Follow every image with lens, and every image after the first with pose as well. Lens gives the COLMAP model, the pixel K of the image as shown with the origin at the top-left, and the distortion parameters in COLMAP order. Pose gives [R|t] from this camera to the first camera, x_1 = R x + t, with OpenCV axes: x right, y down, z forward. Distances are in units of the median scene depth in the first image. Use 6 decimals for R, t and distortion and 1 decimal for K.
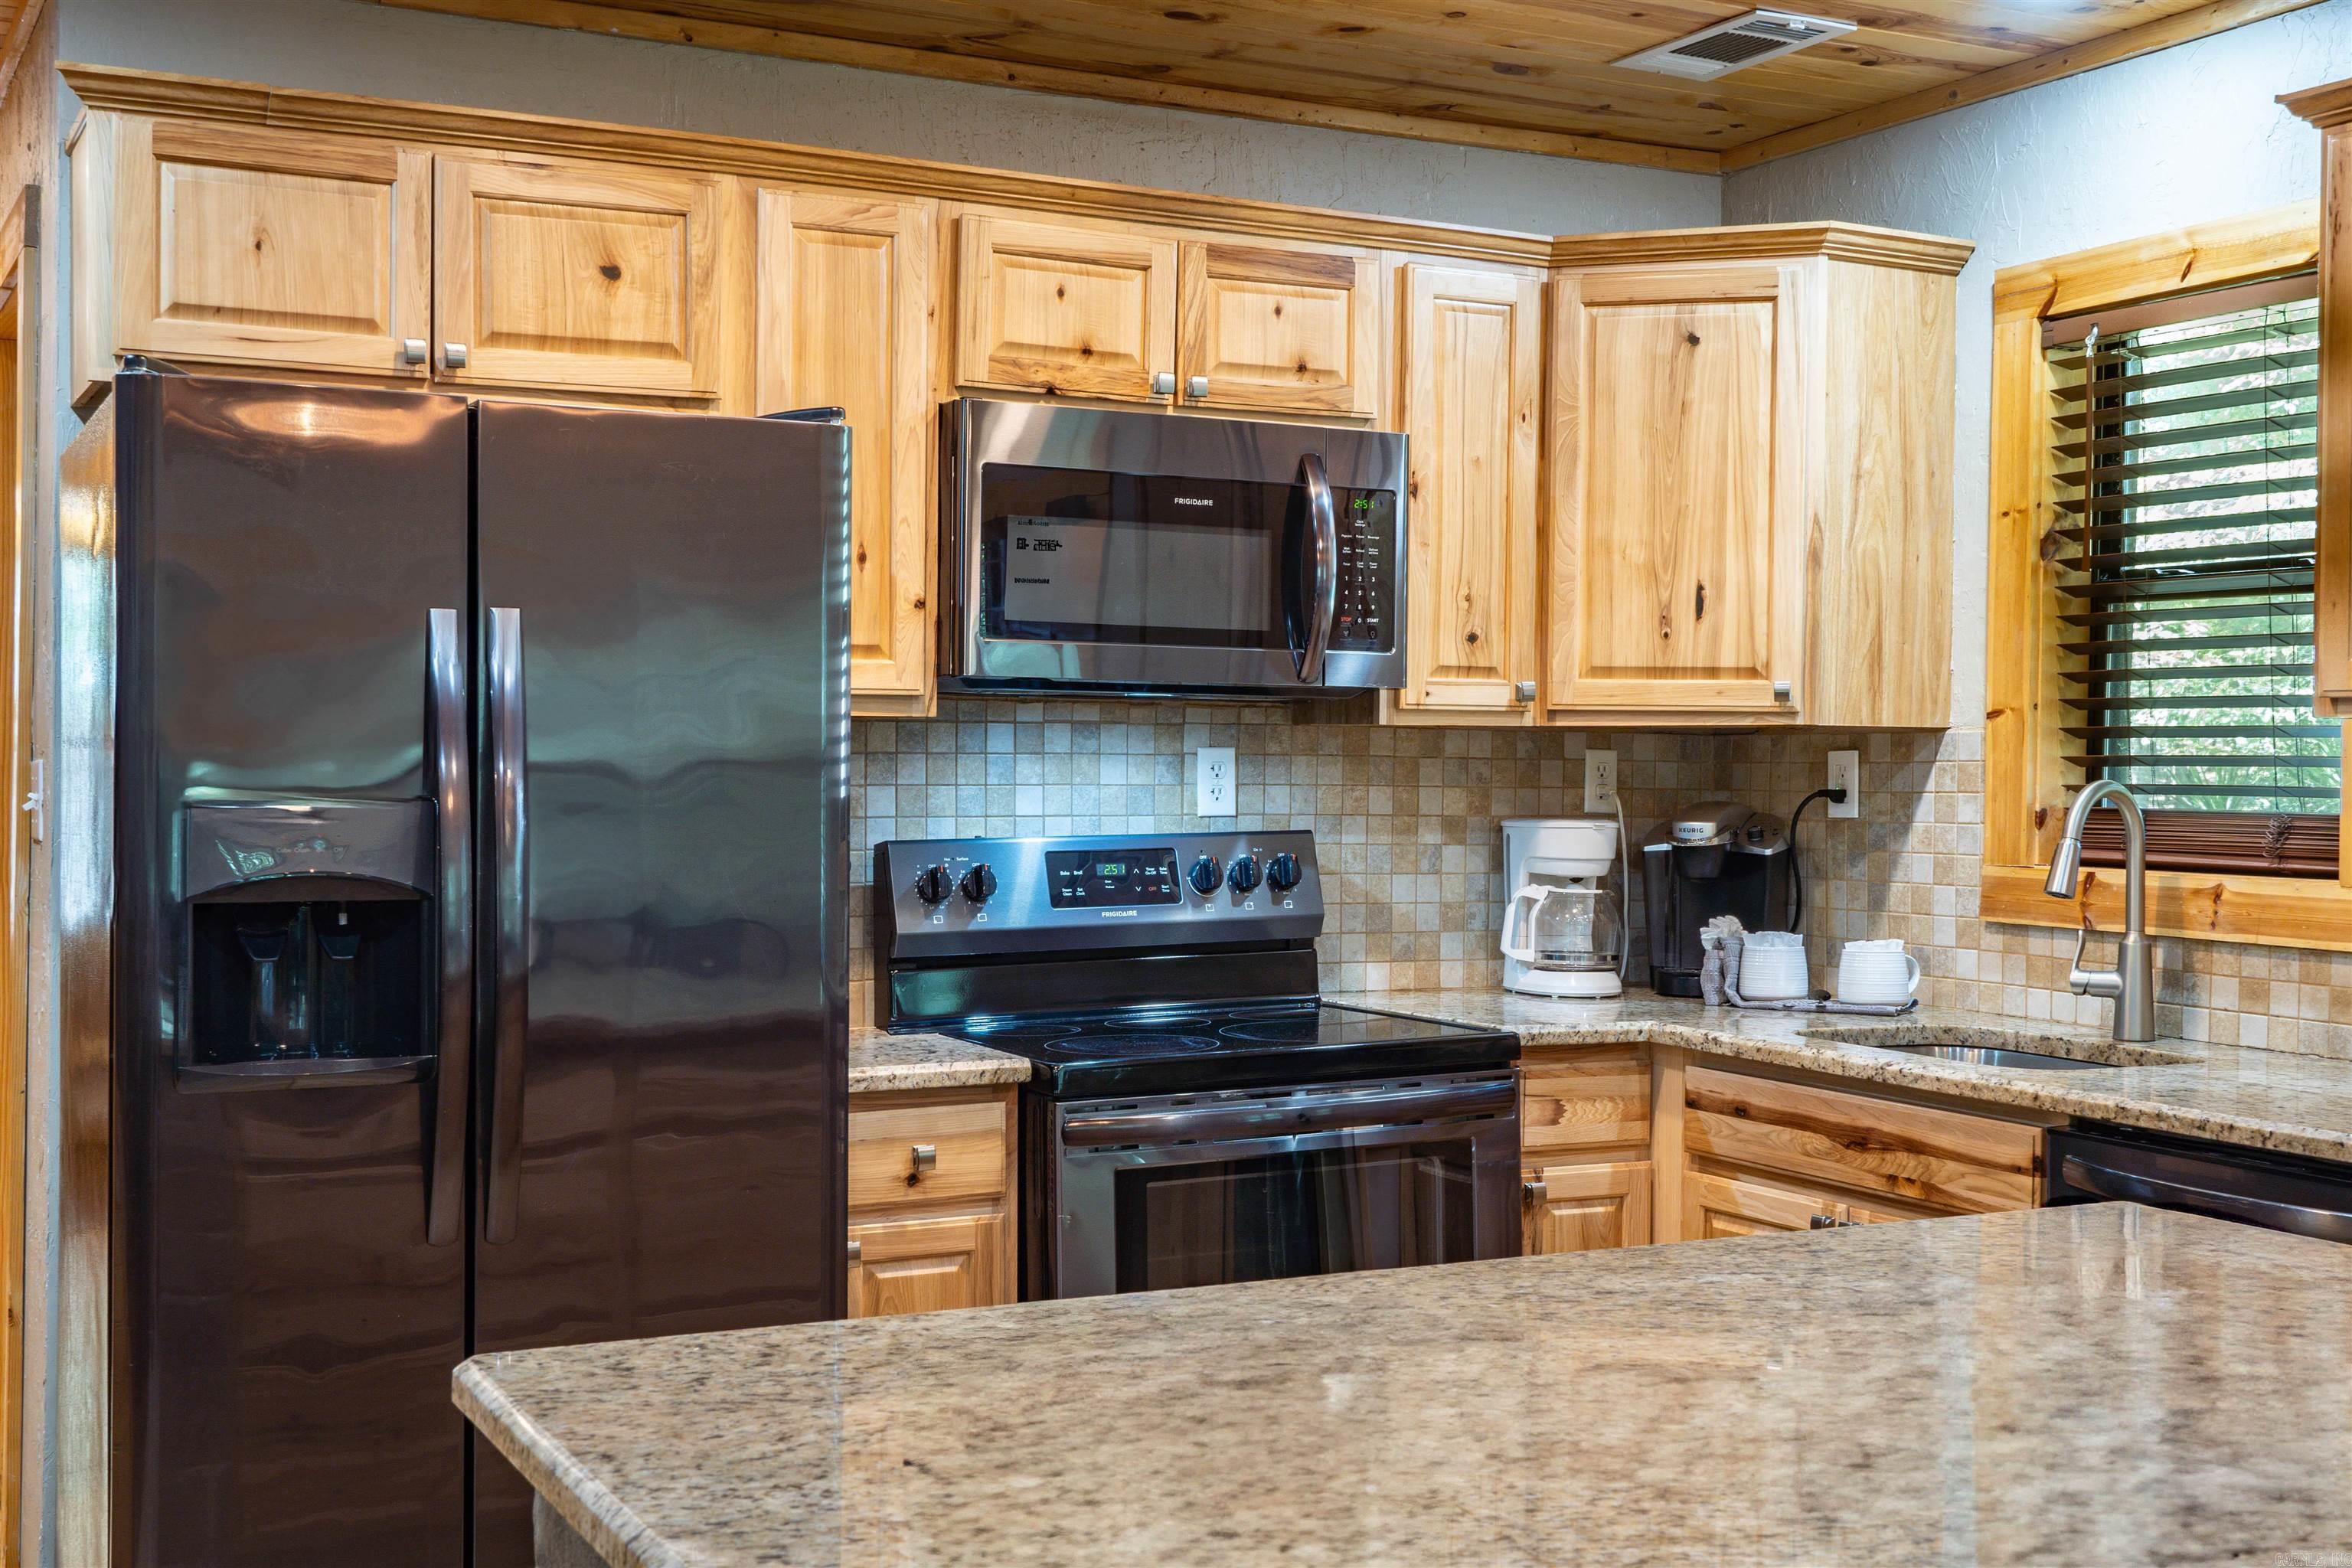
lens RADIAL K [[2648.9, 0, 1175.0], [0, 2648.9, 770.5], [0, 0, 1]] dist [0.030205, 0.000000]
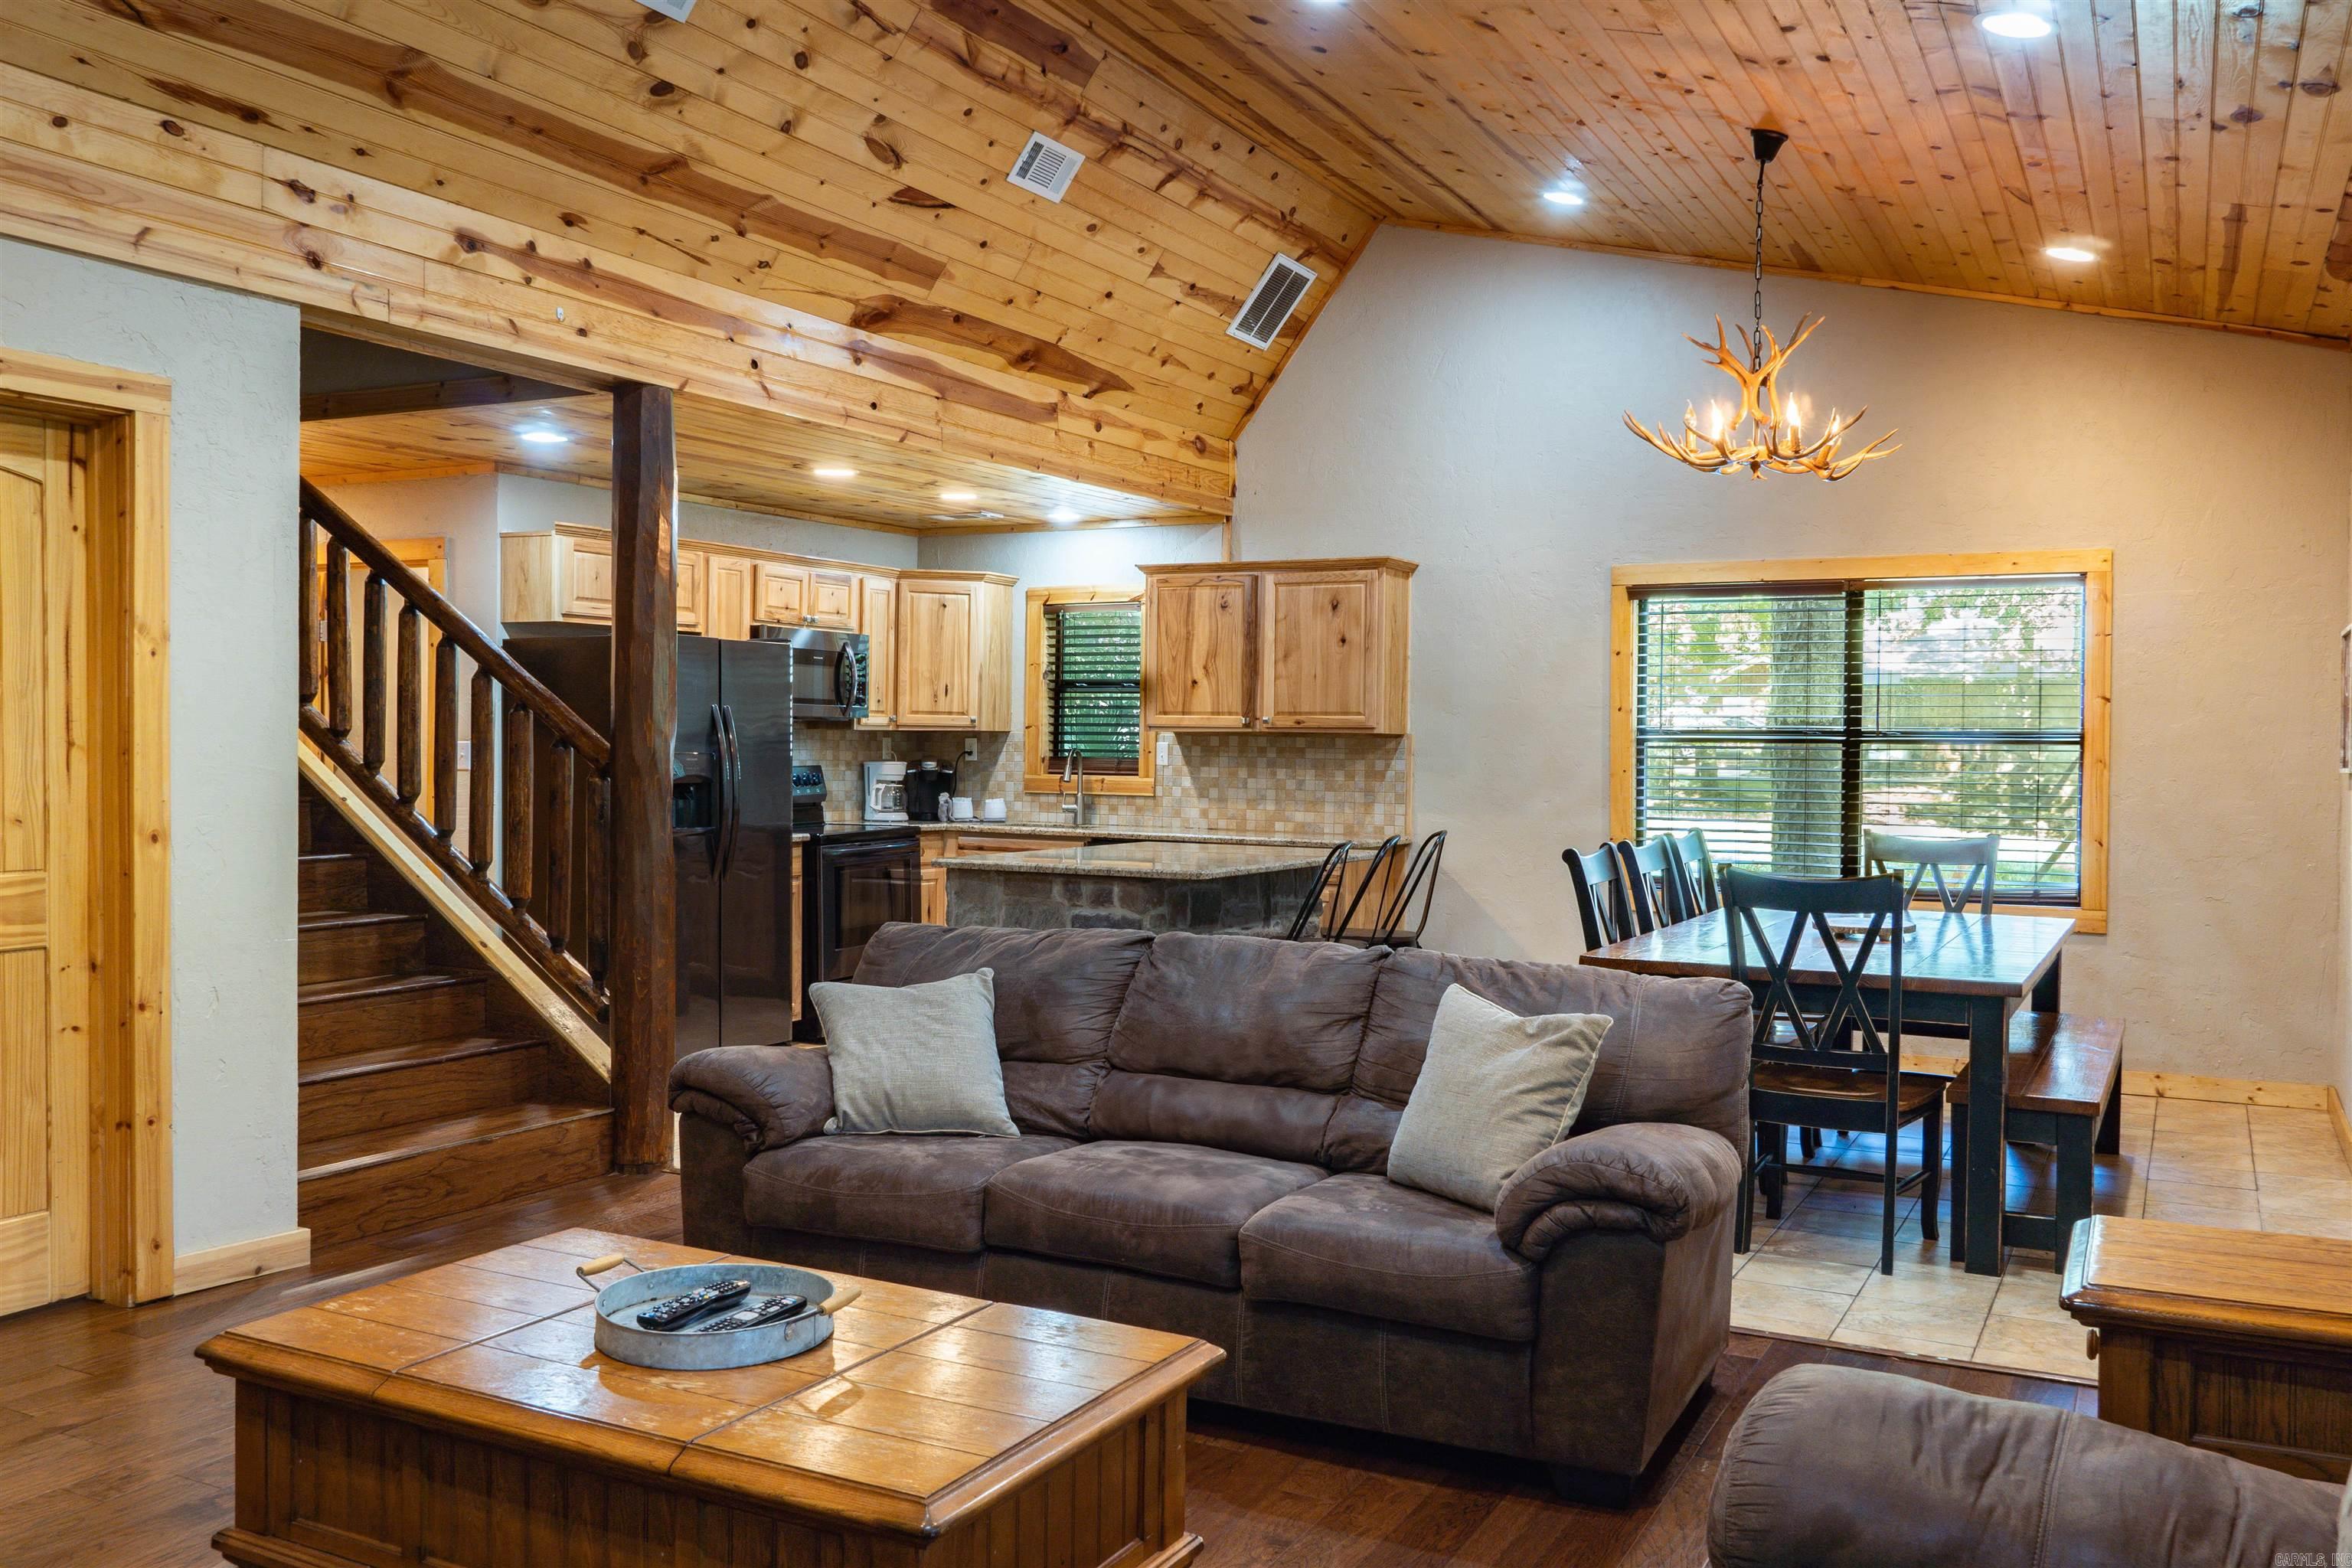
lens RADIAL K [[1952.0, 0, 1180.3], [0, 1952.0, 783.1], [0, 0, 1]] dist [0.009794, -0.002389]
pose [[0.823028, -0.010924, 0.567896, -0.862056], [-0.000859, 0.999790, 0.020477, -0.002342], [-0.568001, -0.017340, 0.822845, -1.019367]]
